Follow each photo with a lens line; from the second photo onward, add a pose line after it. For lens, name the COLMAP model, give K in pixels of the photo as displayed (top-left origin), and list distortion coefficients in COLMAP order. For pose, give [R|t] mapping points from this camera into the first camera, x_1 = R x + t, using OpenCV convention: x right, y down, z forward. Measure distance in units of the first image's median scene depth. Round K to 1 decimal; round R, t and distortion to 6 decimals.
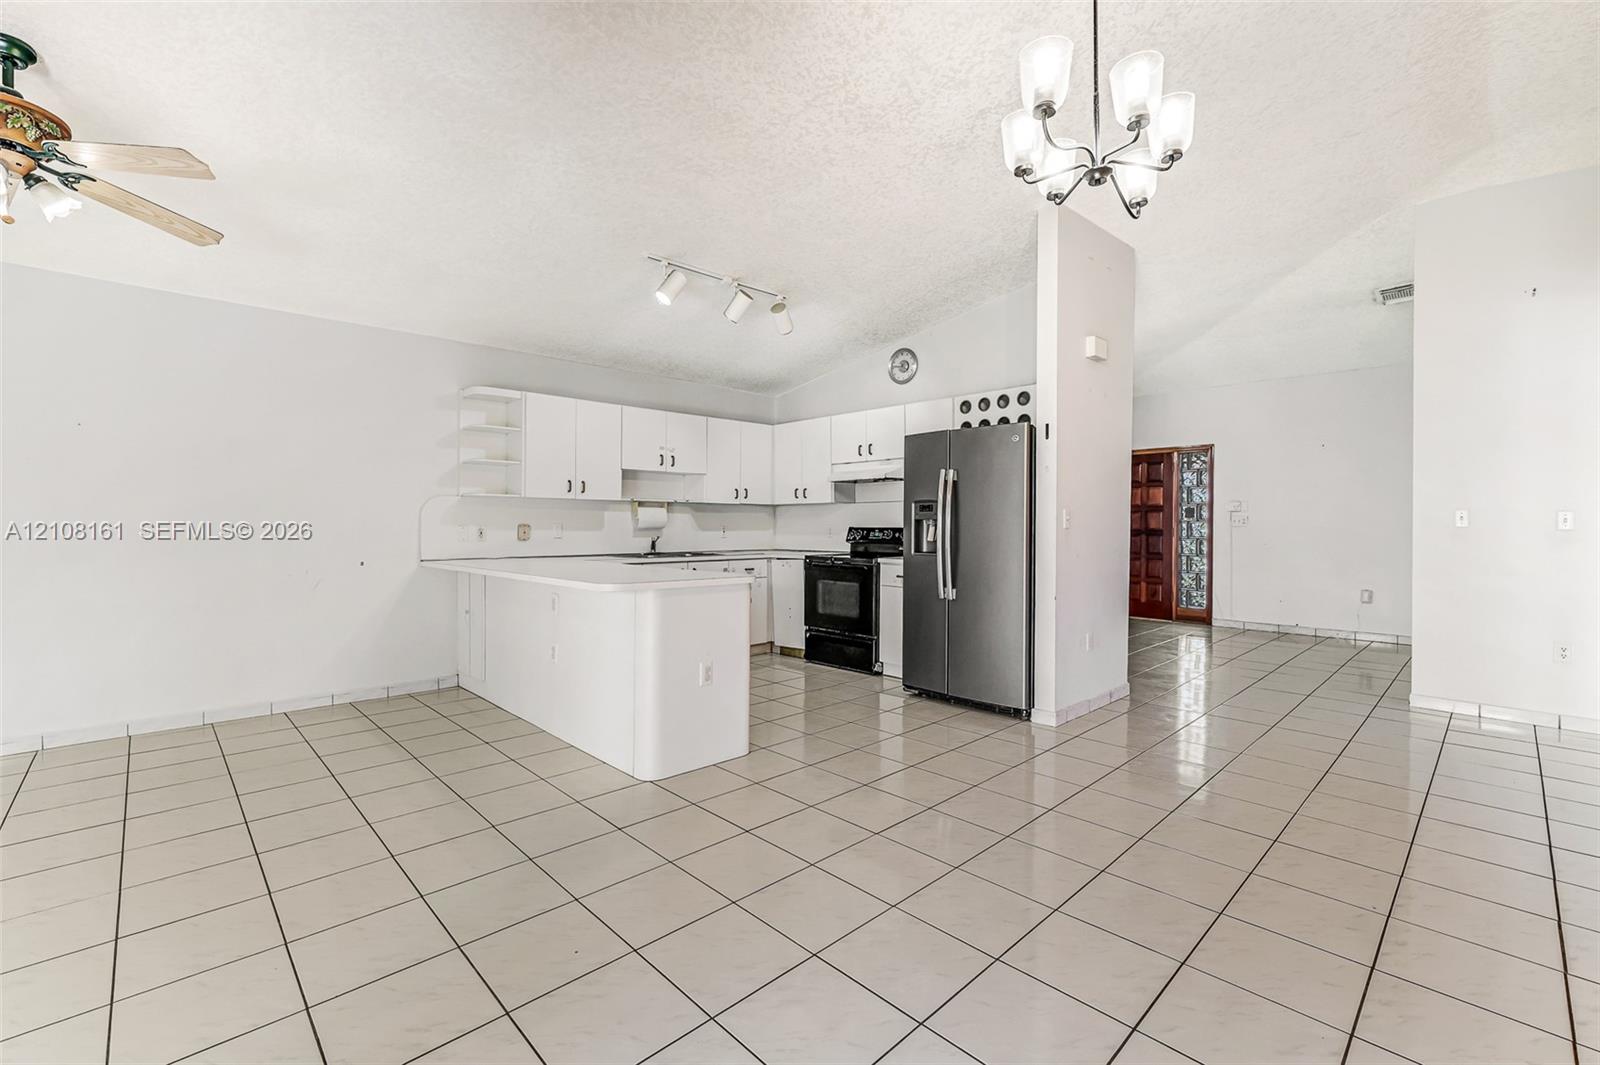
lens RADIAL K [[680.0, 0, 776.2], [0, 680.0, 529.1], [0, 0, 1]] dist [0.001907, 0.000051]
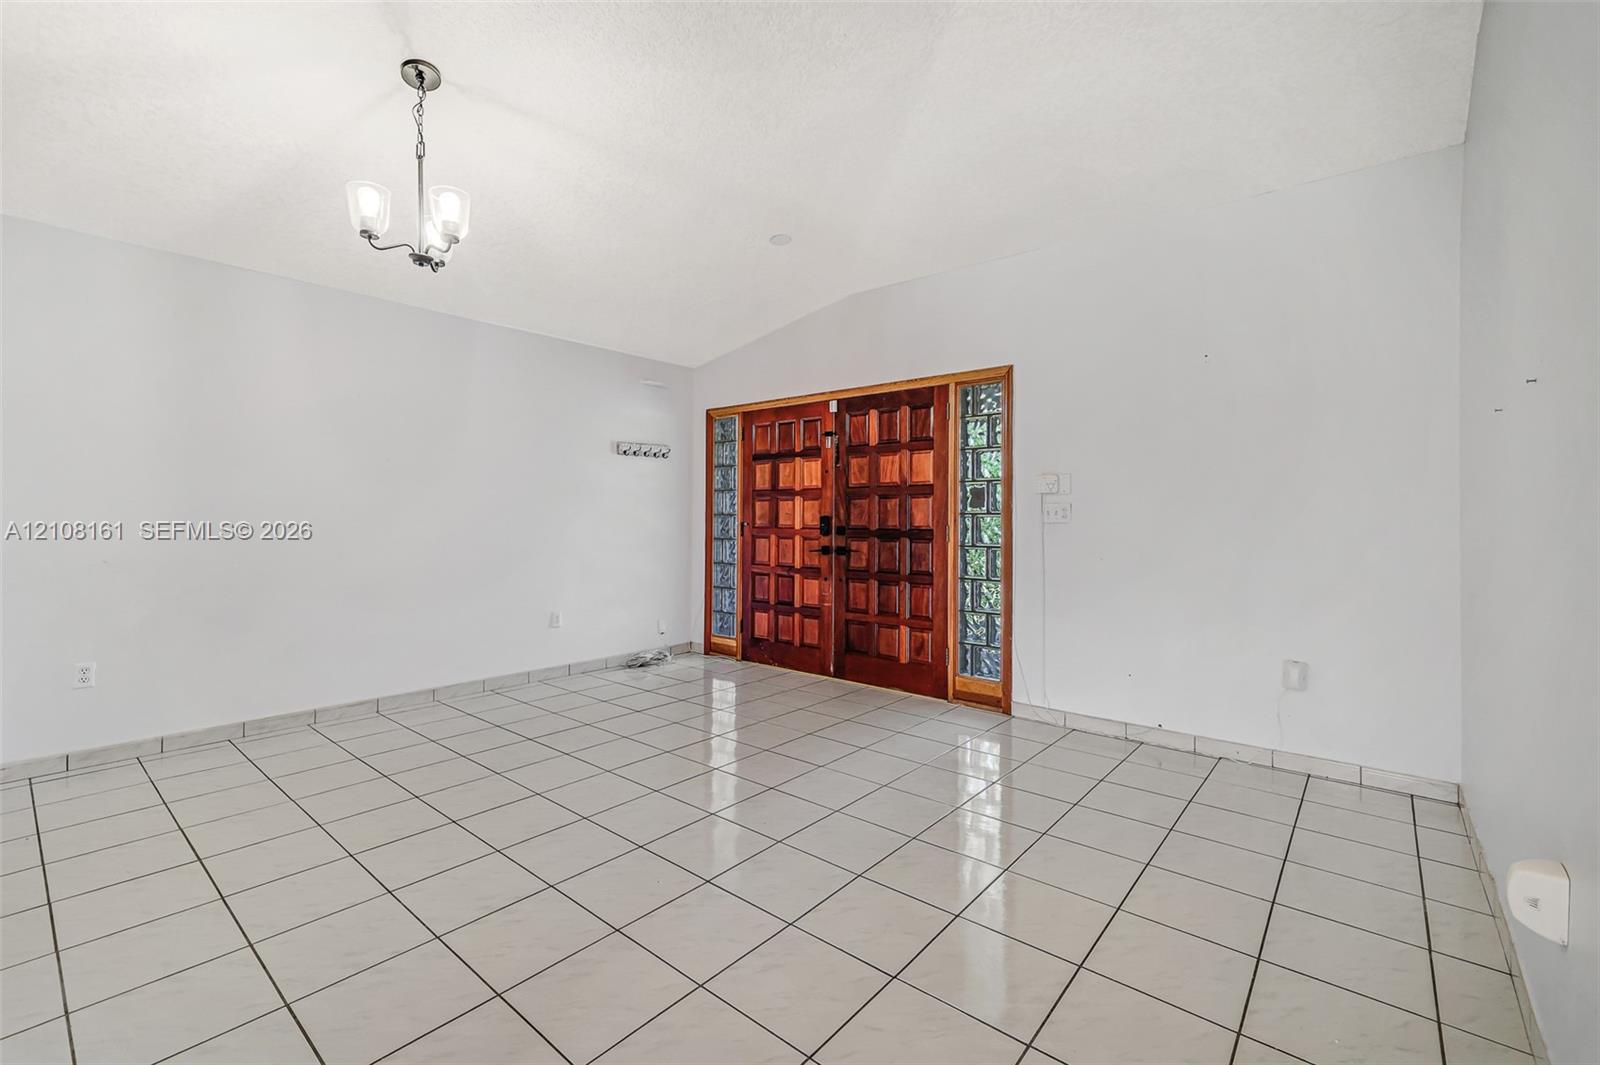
lens RADIAL K [[680.0, 0, 782.6], [0, 680.0, 521.7], [0, 0, 1]] dist [0.001907, 0.000051]
pose [[0.993053, -0.007039, 0.117455, 0.393441], [0.007550, 0.999964, -0.003902, -0.004201], [-0.117423, 0.004761, 0.993071, 0.488694]]
